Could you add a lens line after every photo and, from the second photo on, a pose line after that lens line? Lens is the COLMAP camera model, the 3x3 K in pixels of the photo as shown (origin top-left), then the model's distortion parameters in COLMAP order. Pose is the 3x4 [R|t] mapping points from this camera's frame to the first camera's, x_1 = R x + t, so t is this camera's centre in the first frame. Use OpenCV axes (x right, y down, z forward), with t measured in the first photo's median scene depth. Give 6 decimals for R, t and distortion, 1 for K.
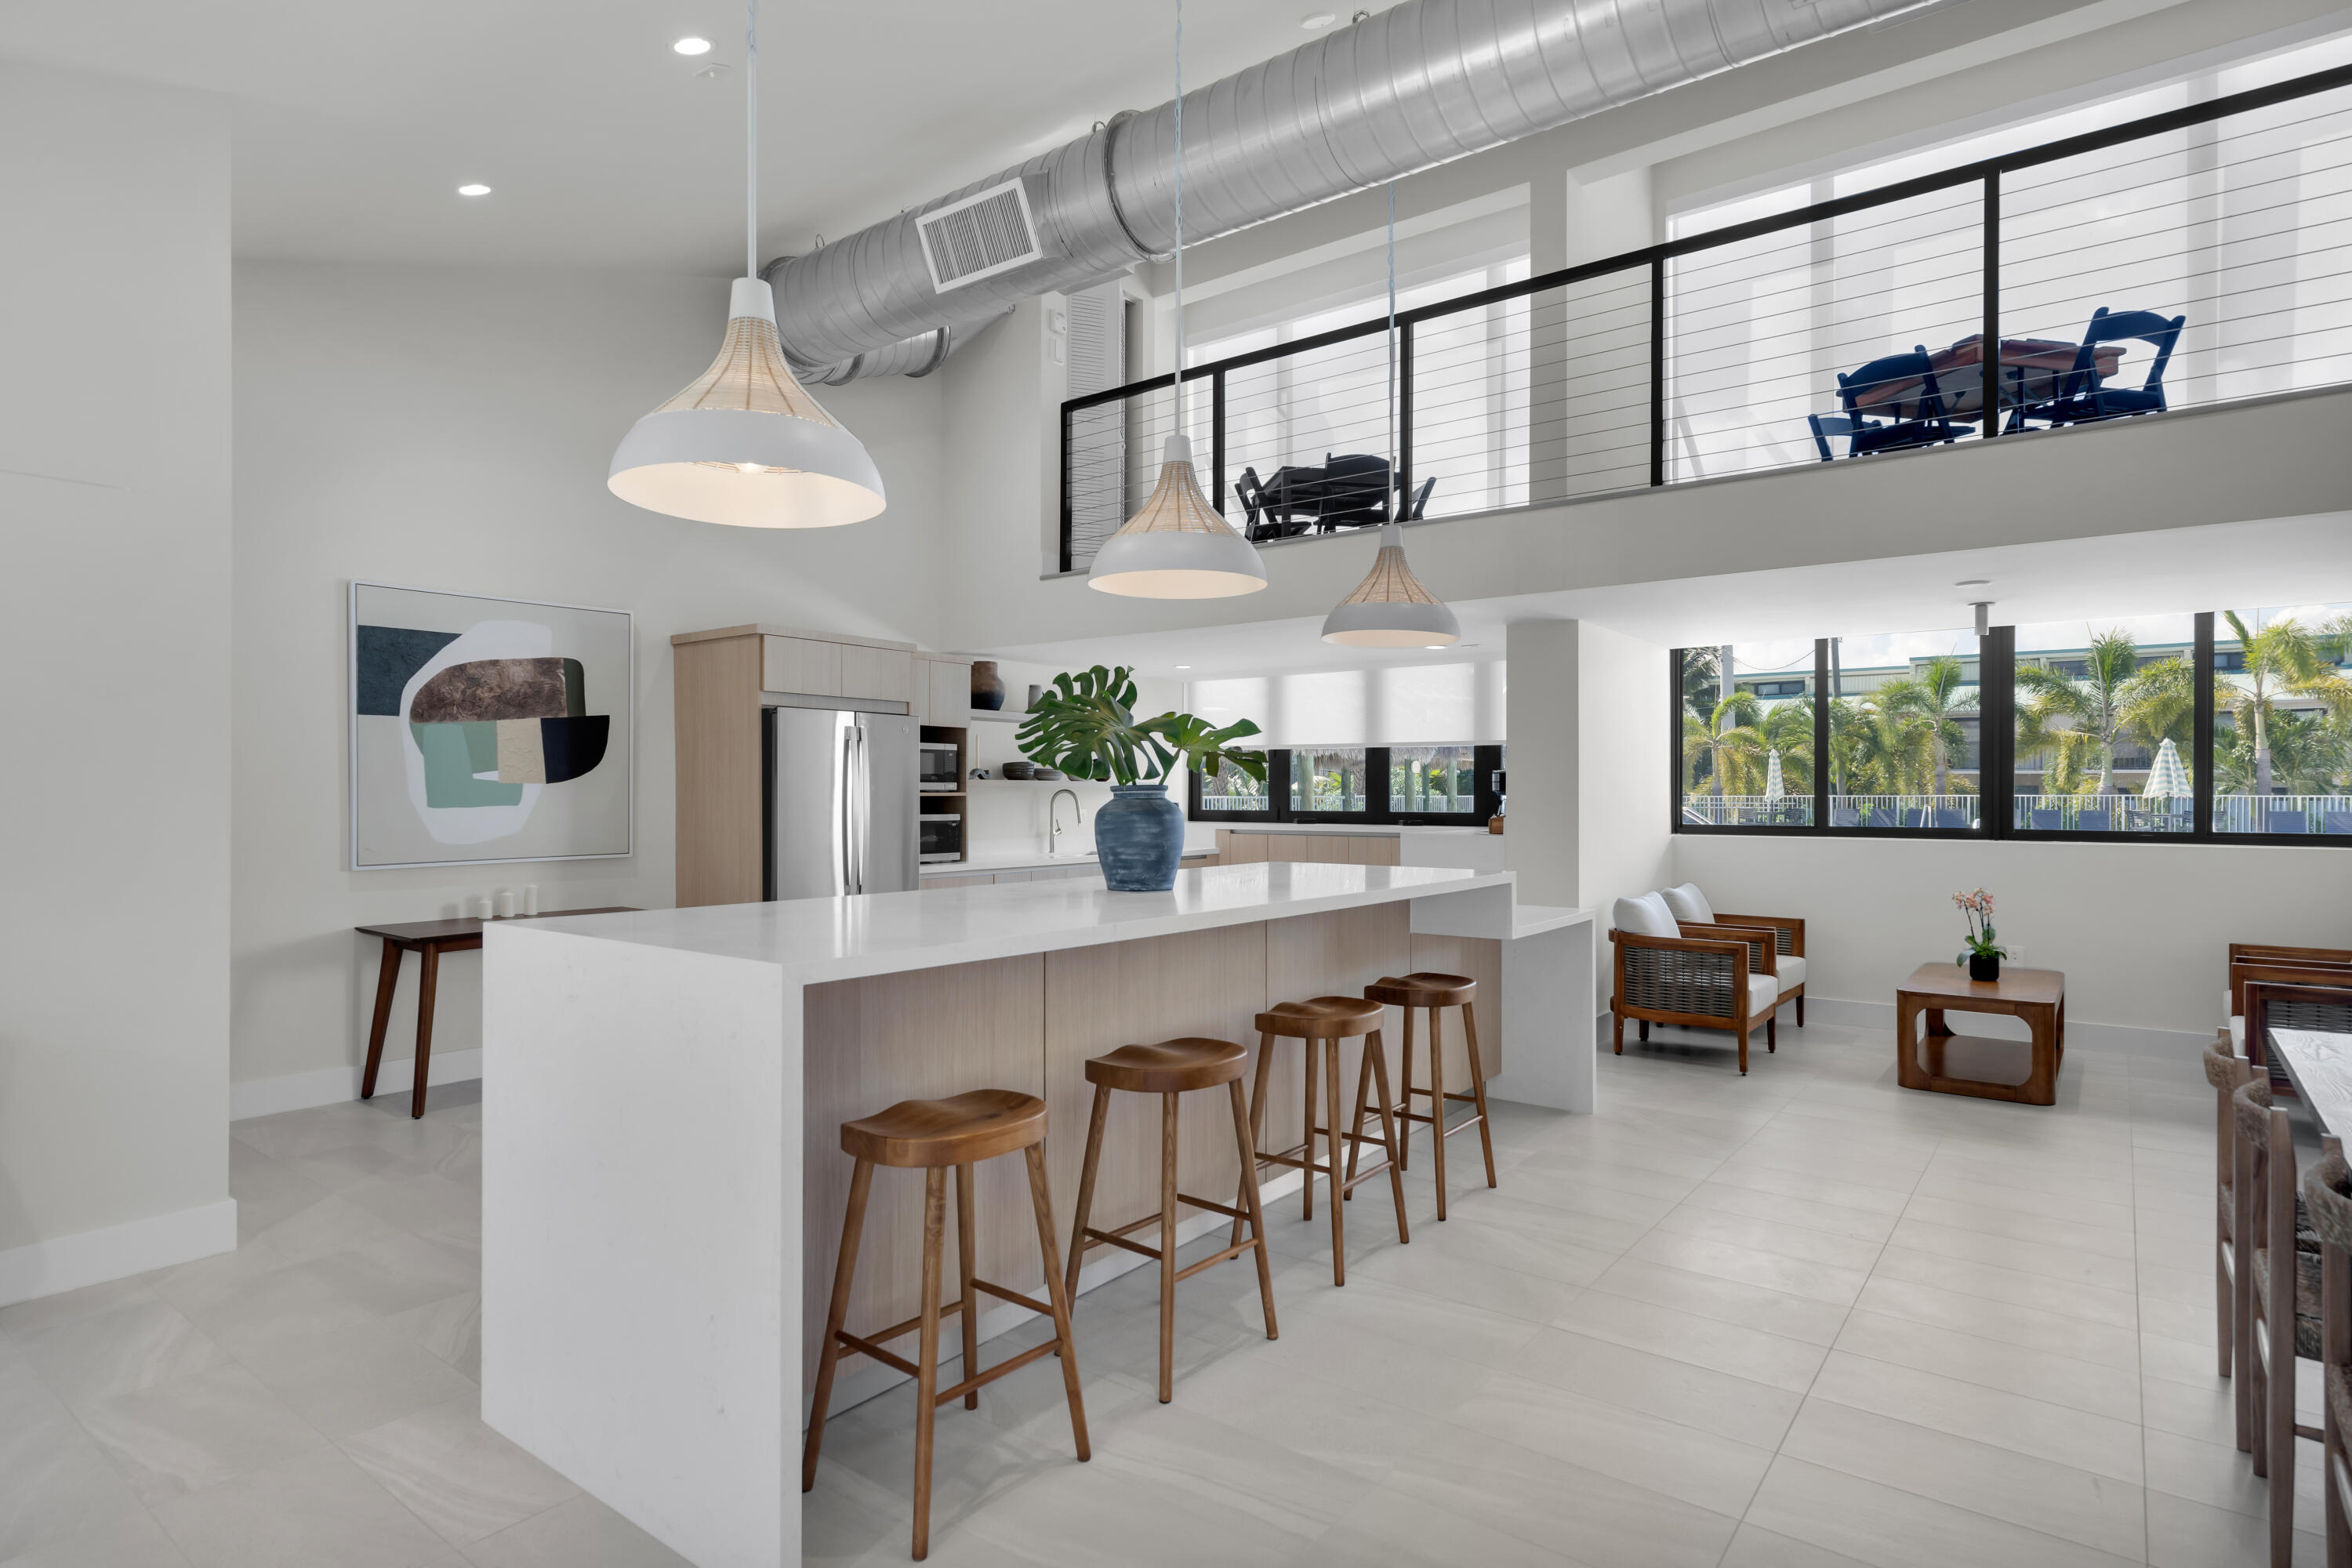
lens RADIAL K [[1216.8, 0, 1178.3], [0, 1216.8, 780.3], [0, 0, 1]] dist [0.026451, -0.000613]
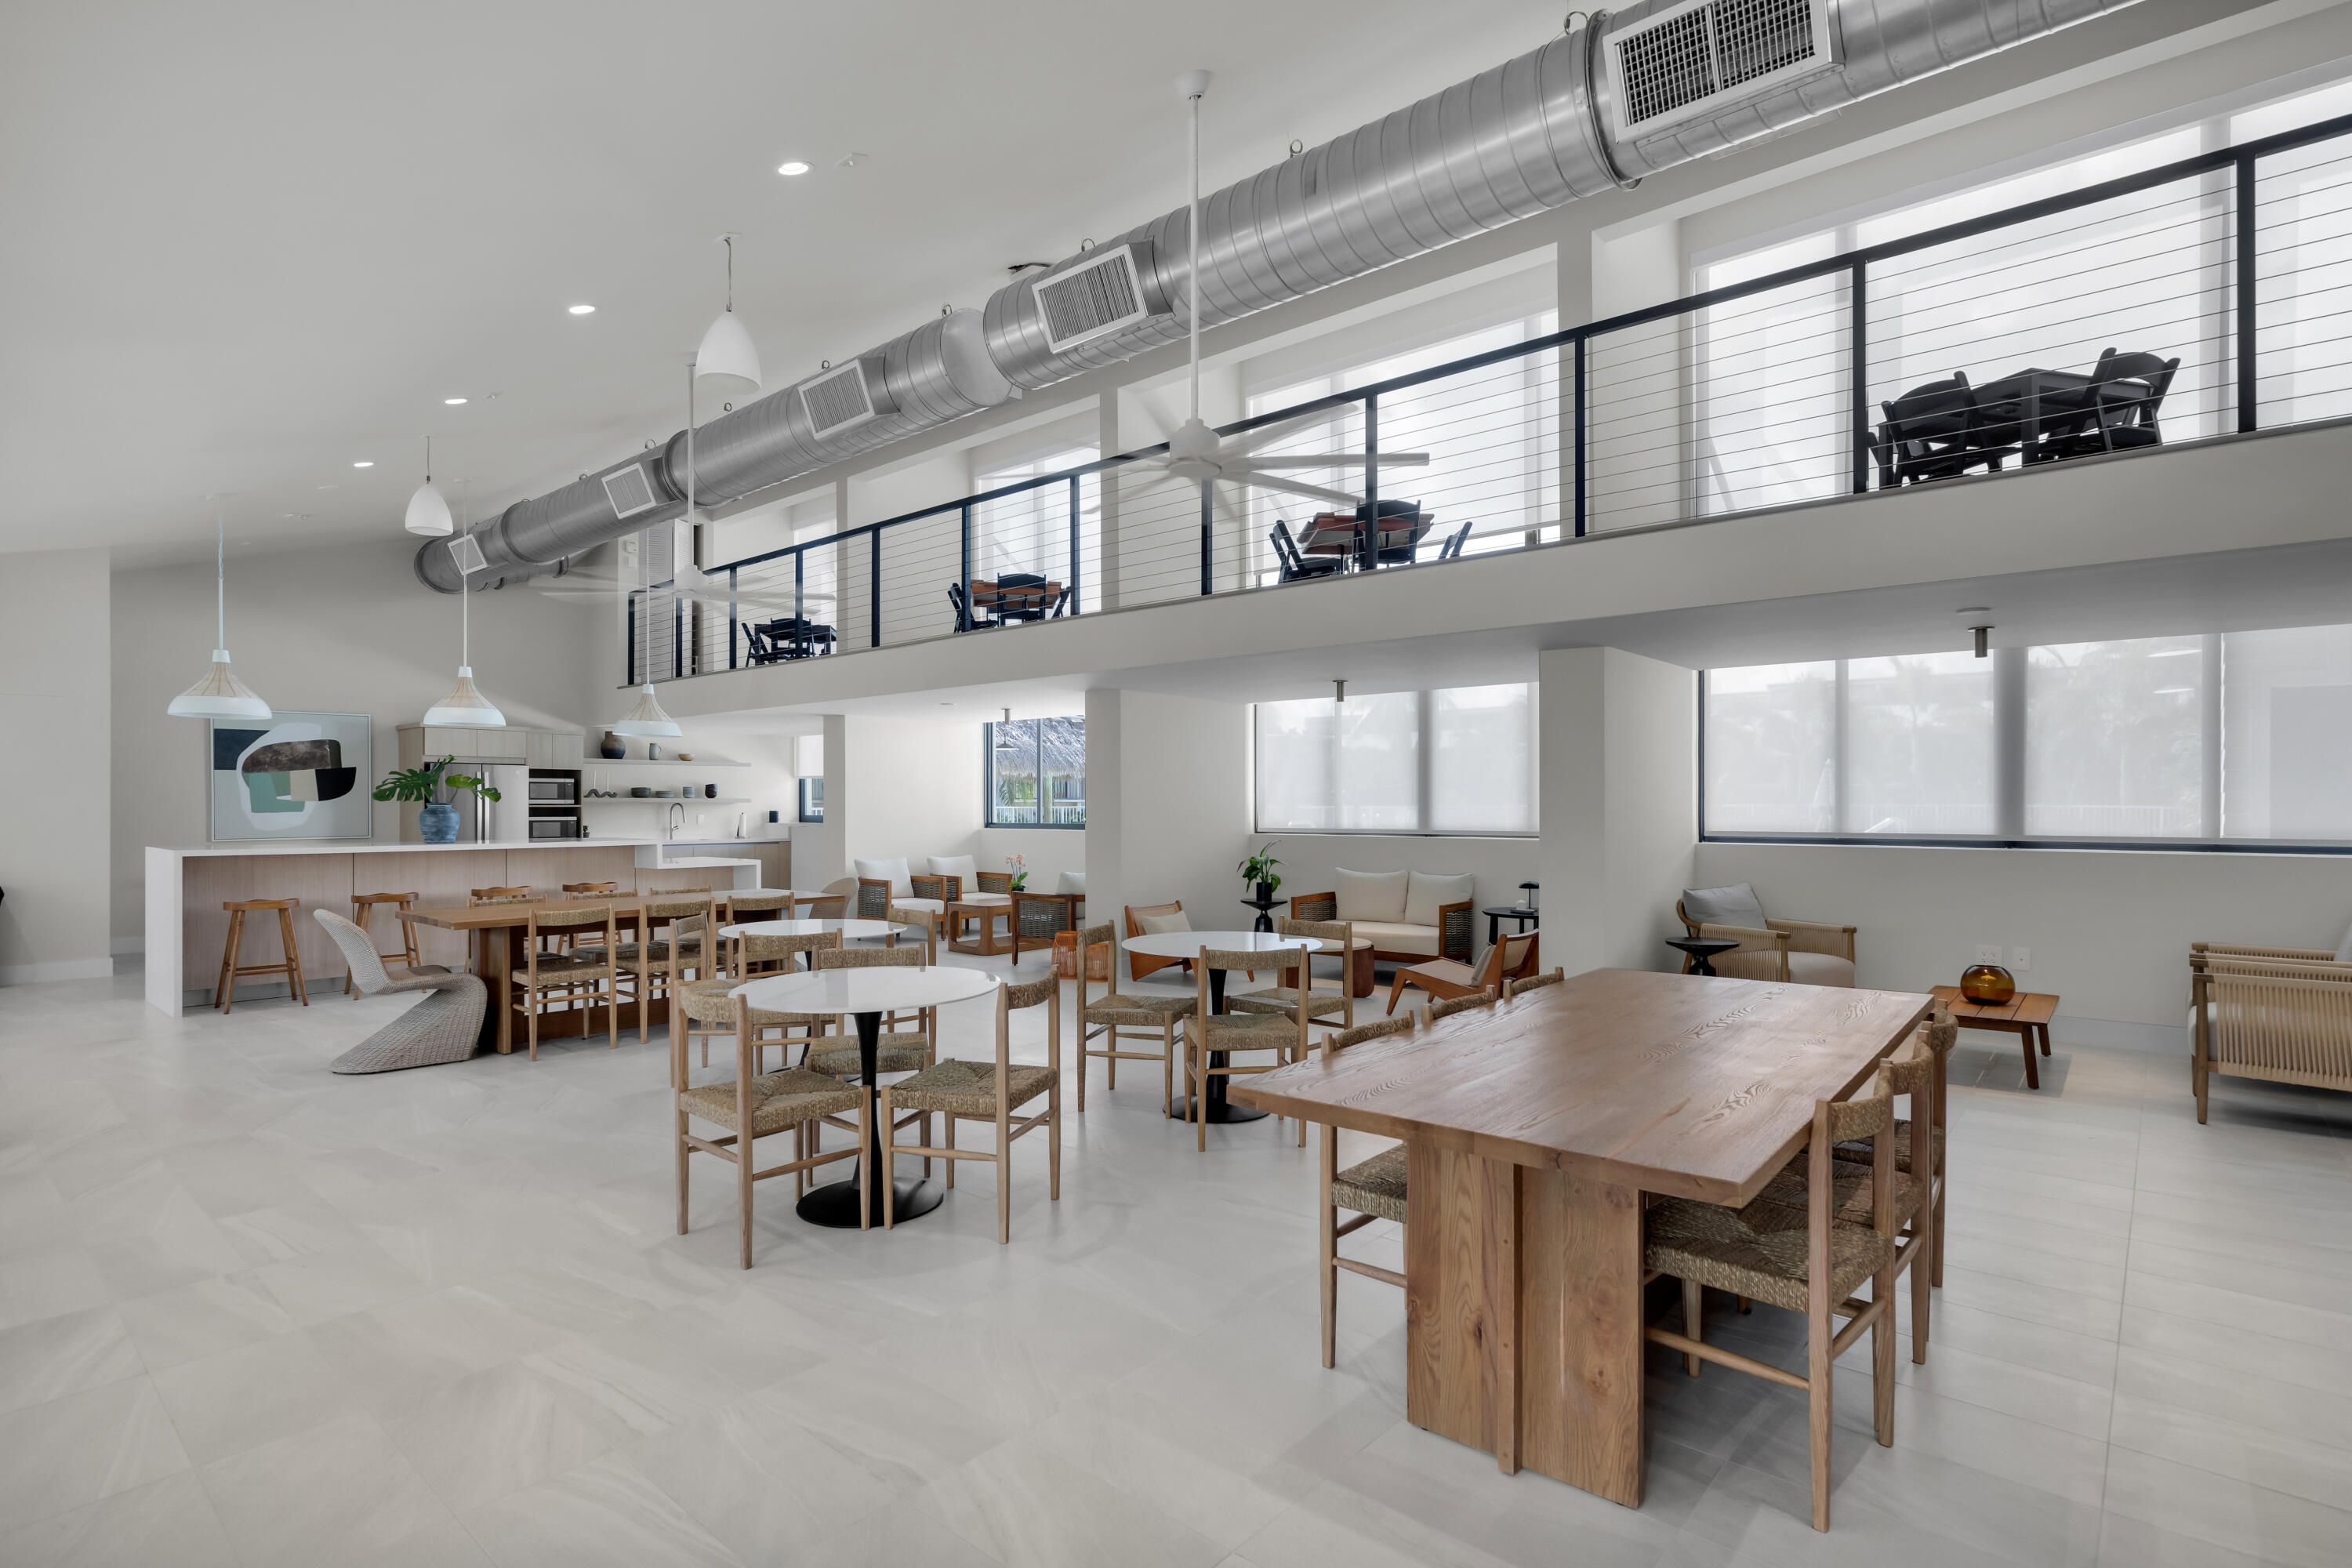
lens RADIAL K [[1123.2, 0, 1179.0], [0, 1123.2, 804.6], [0, 0, 1]] dist [0.004317, -0.001015]
pose [[0.997896, -0.001849, -0.064813, 0.469543], [0.002254, 0.999978, 0.006171, 0.000225], [0.064800, -0.006304, 0.997878, -0.355793]]
